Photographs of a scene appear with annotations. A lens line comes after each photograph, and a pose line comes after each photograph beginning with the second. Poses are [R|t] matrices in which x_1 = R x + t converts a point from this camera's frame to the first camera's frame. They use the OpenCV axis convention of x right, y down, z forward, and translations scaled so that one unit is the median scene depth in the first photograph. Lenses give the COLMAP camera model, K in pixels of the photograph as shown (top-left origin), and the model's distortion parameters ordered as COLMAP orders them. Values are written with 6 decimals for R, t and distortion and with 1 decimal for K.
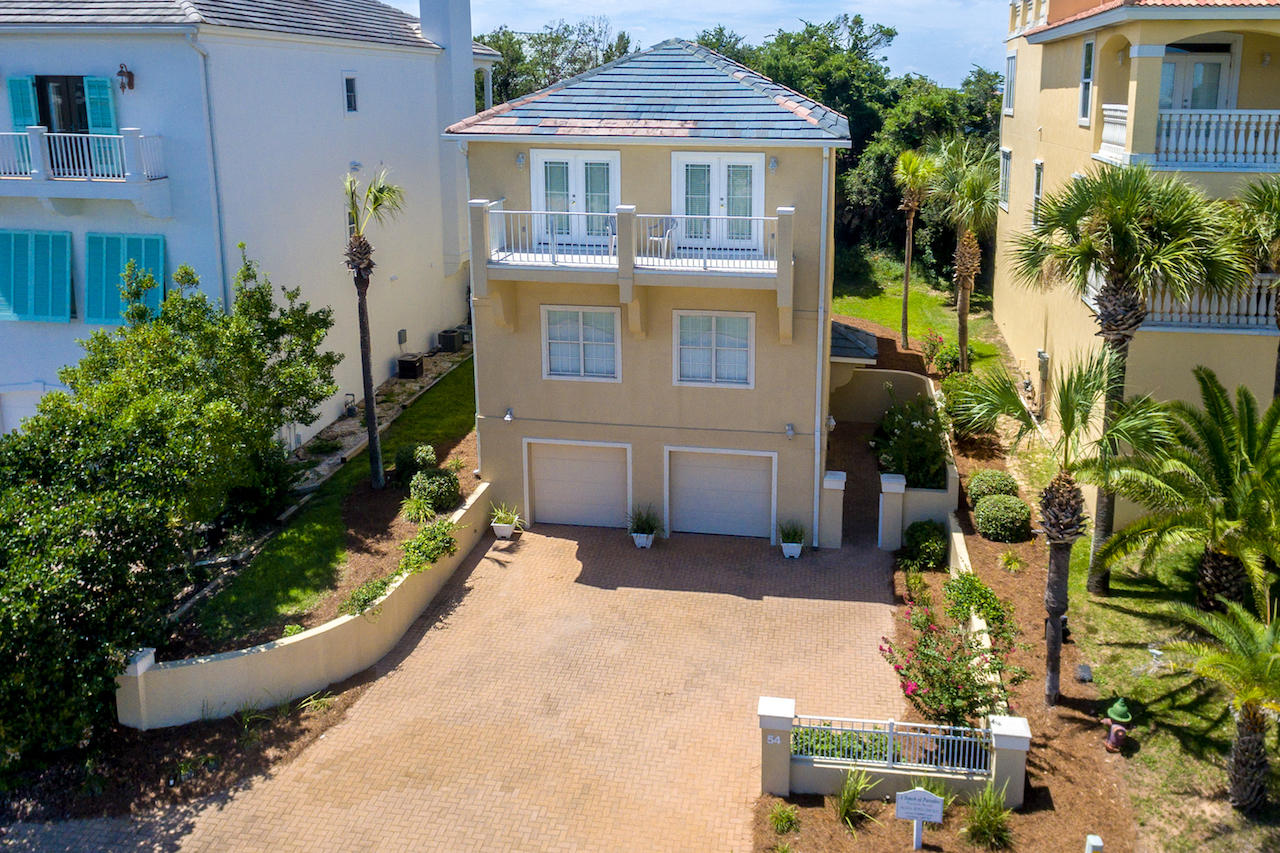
lens RADIAL K [[868.7, 0, 643.5], [0, 868.7, 344.8], [0, 0, 1]] dist [0.000553, -0.004166]
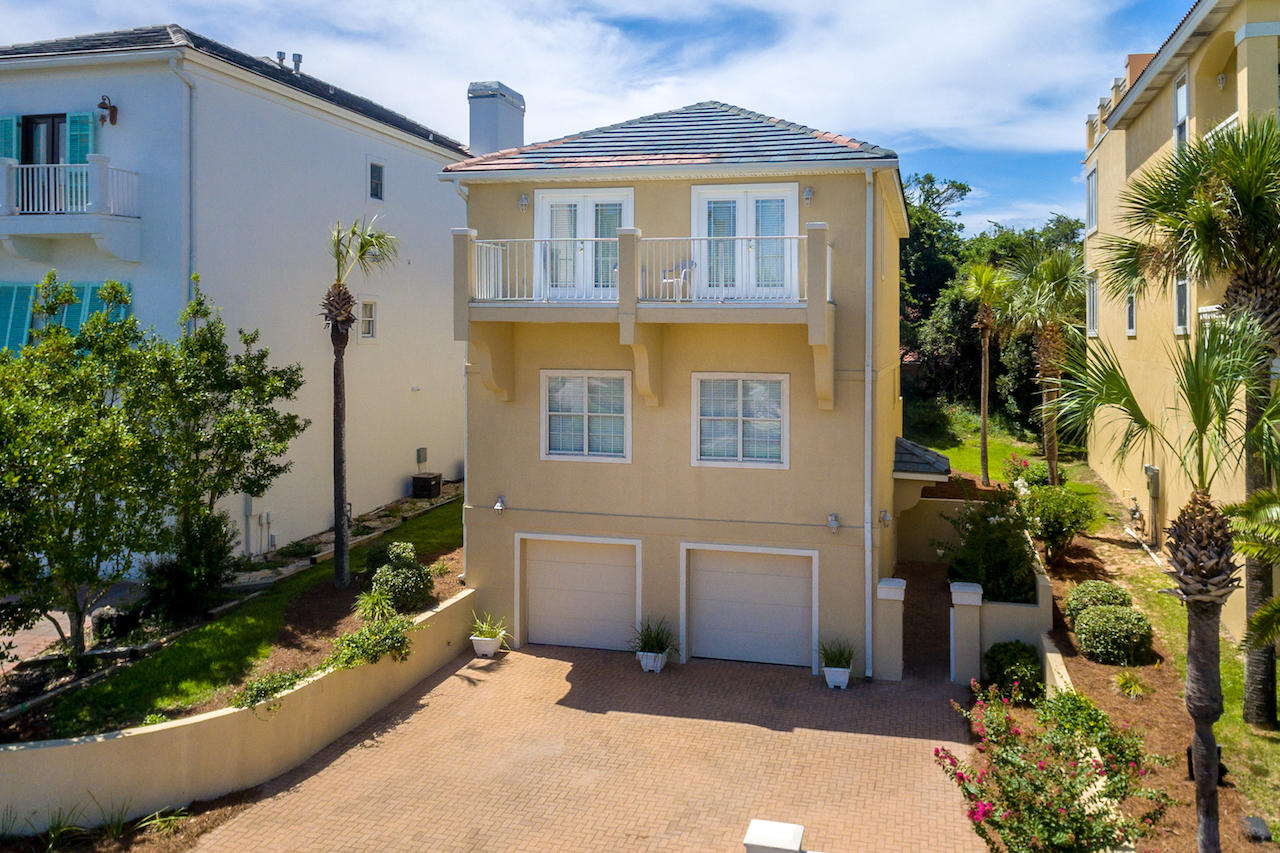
lens RADIAL K [[849.0, 0, 674.4], [0, 849.0, 396.8], [0, 0, 1]] dist [0.003413, 0.000270]
pose [[0.997234, 0.017147, -0.072321, 0.079081], [-0.030762, 0.980994, -0.191585, 0.145093], [0.067661, 0.193280, 0.978808, 0.202522]]
